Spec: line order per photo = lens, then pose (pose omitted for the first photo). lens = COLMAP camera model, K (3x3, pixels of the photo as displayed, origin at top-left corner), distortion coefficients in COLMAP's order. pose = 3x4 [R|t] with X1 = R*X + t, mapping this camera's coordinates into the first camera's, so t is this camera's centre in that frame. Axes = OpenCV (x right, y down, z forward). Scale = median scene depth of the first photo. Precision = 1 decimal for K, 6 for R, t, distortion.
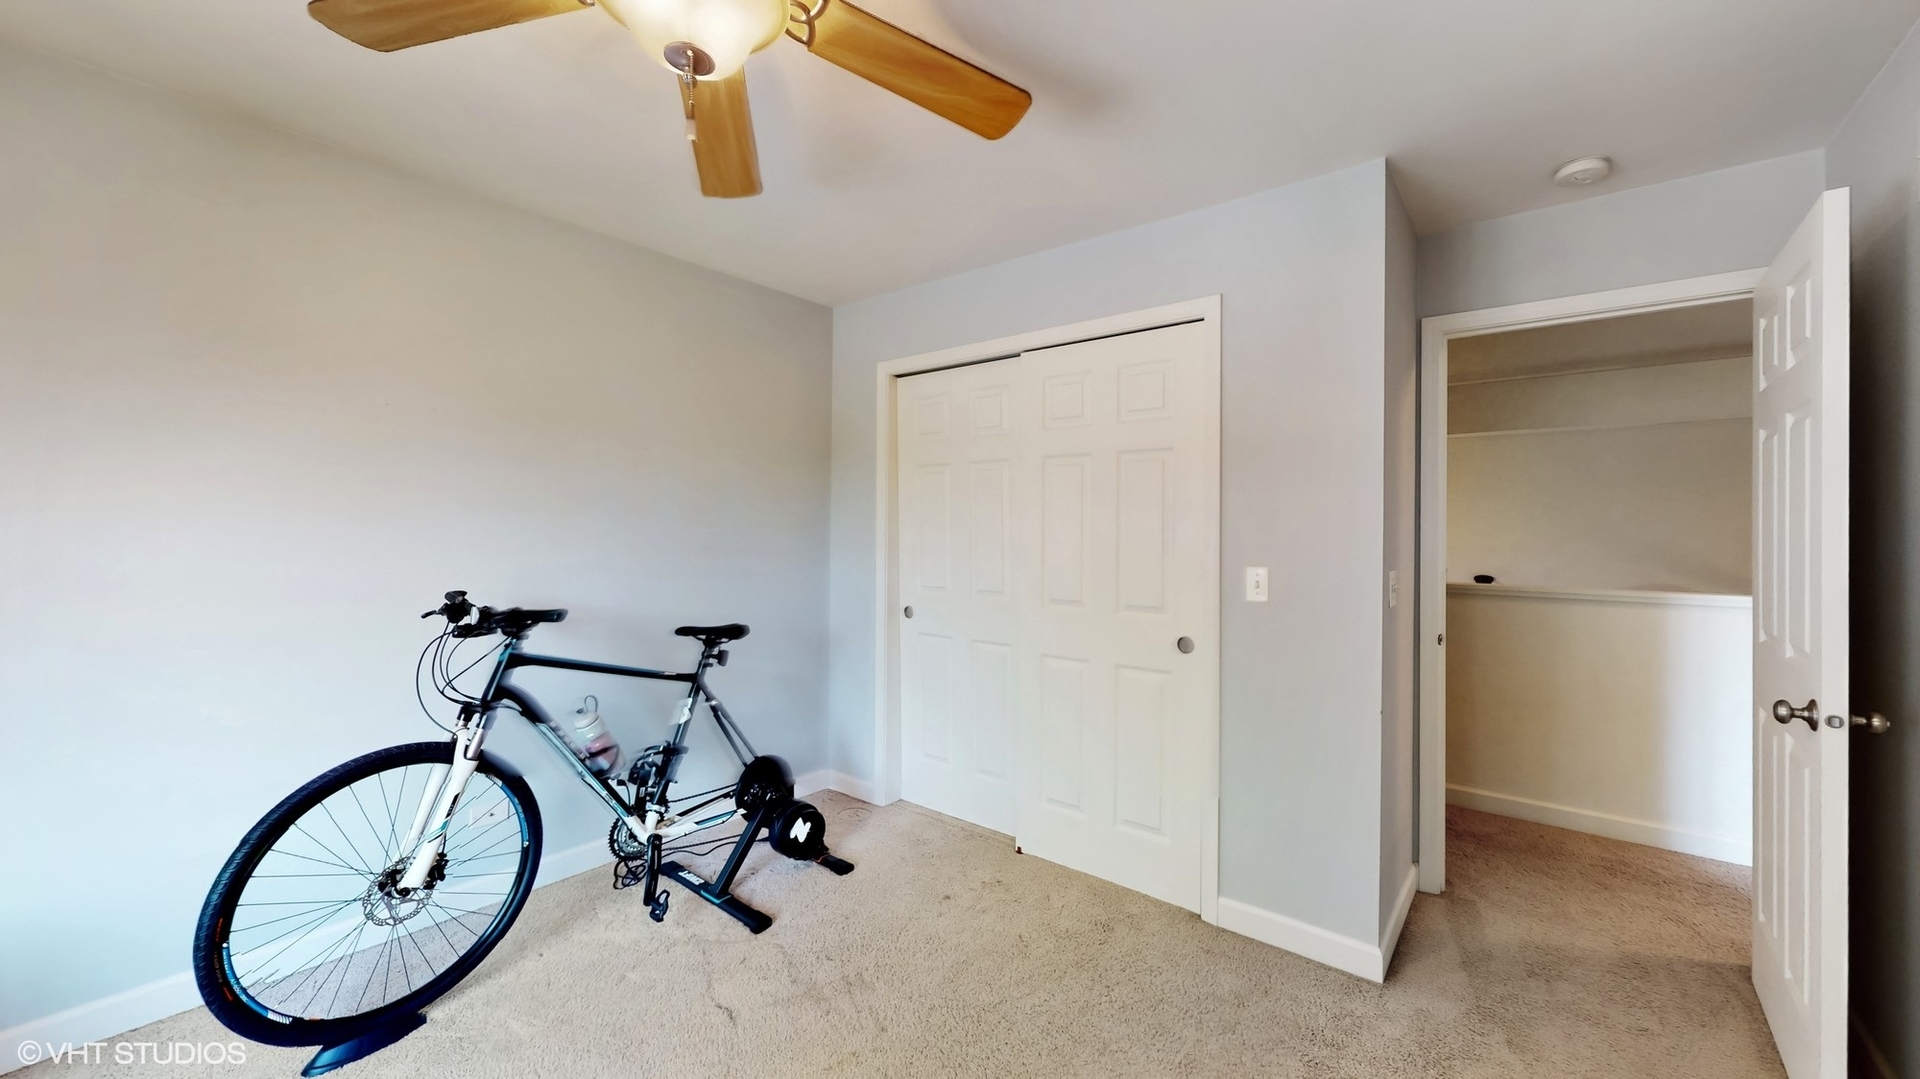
lens RADIAL K [[711.1, 0, 960.0], [0, 711.1, 539.5], [0, 0, 1]] dist [0.000480, -0.000029]
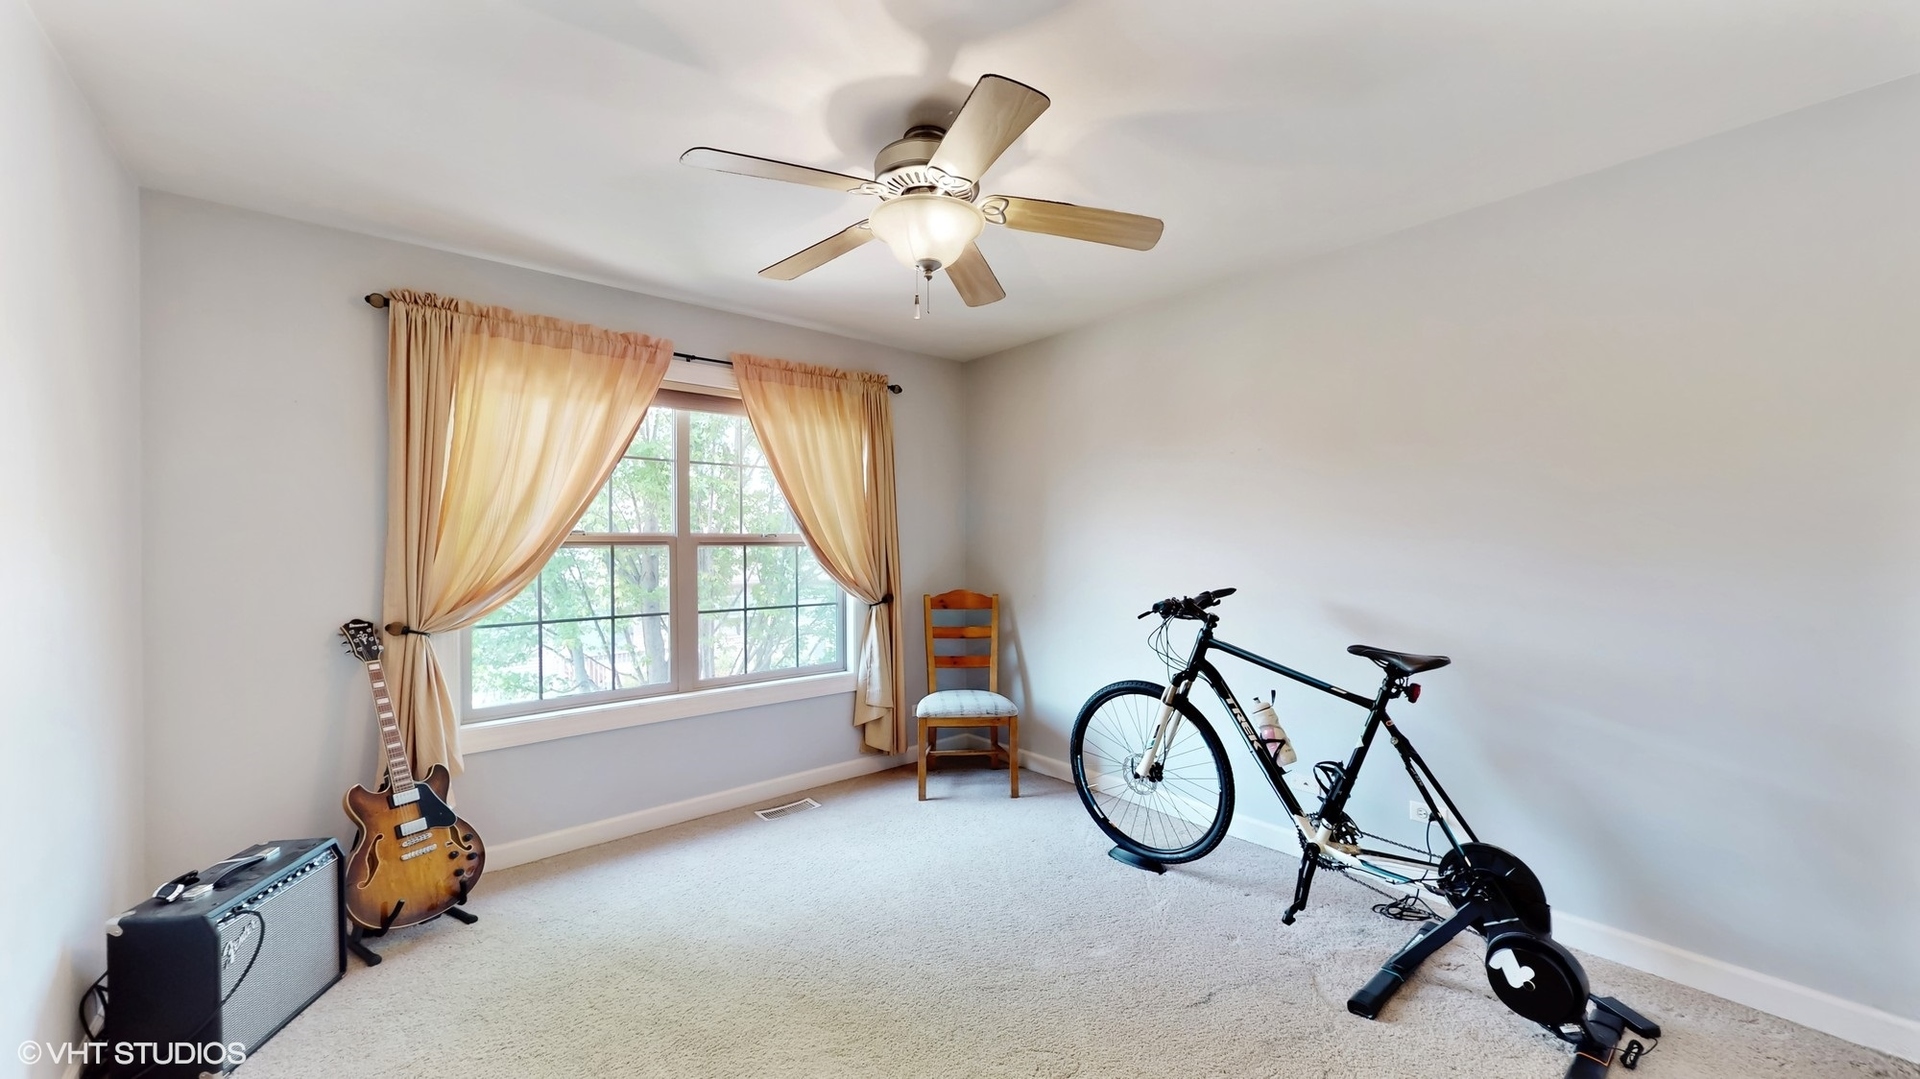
lens RADIAL K [[711.1, 0, 960.0], [0, 711.1, 539.5], [0, 0, 1]] dist [0.000480, -0.000029]
pose [[-0.137360, 0.002875, -0.990517, 0.703143], [-0.005745, 0.999977, 0.003699, -0.019800], [0.990505, 0.006199, -0.137340, 0.711573]]
